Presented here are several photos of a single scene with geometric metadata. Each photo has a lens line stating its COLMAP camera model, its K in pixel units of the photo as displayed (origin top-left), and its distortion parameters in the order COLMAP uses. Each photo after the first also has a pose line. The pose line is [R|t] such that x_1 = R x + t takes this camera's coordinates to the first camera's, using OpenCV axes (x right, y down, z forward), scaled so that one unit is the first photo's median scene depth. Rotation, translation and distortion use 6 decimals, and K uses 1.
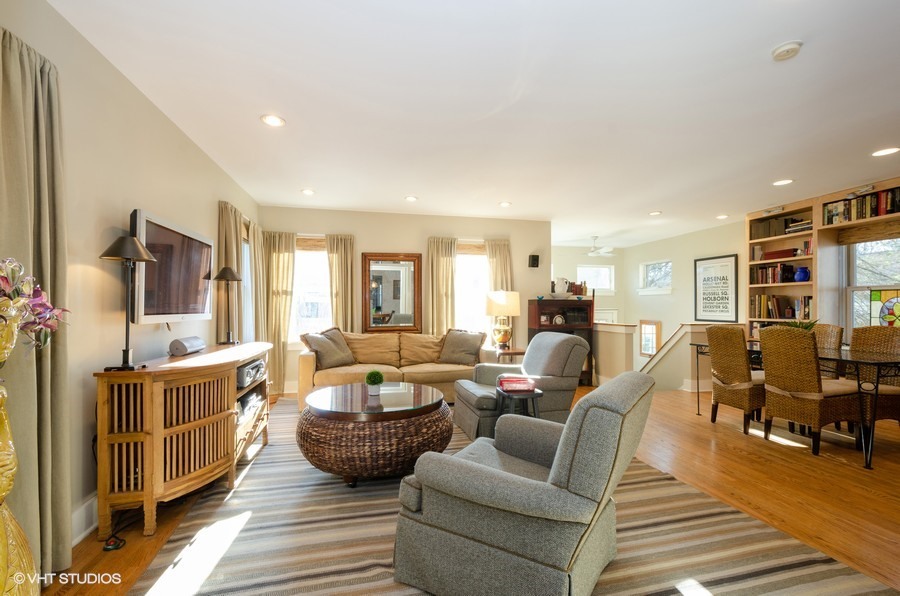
lens RADIAL K [[389.5, 0, 454.7], [0, 389.5, 305.4], [0, 0, 1]] dist [0.003090, -0.000557]
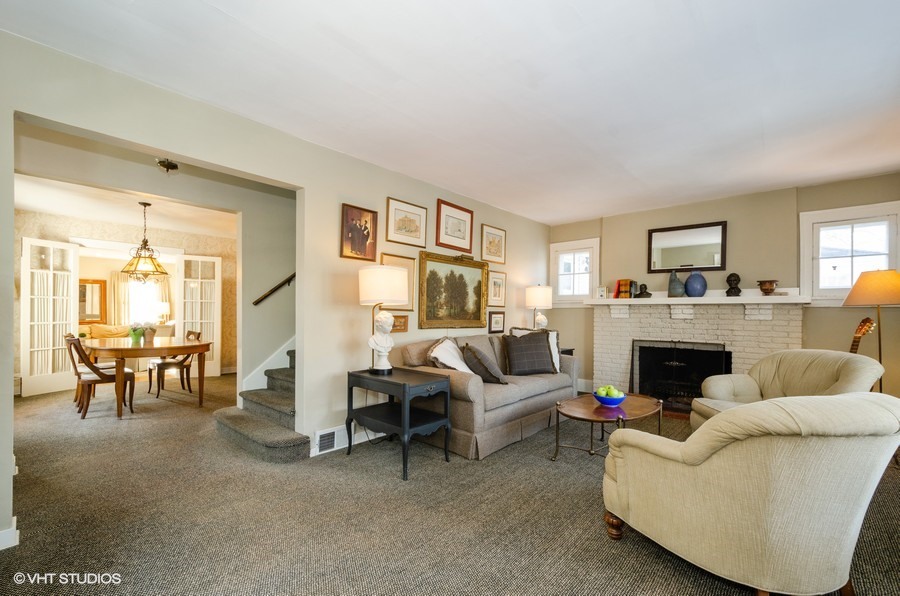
lens RADIAL K [[389.5, 0, 451.8], [0, 389.5, 310.7], [0, 0, 1]] dist [0.003090, -0.000557]
pose [[0.812214, -0.002986, 0.583351, 0.172463], [-0.004428, 0.999927, 0.011283, -0.021639], [-0.583342, -0.011747, 0.812141, -1.509059]]
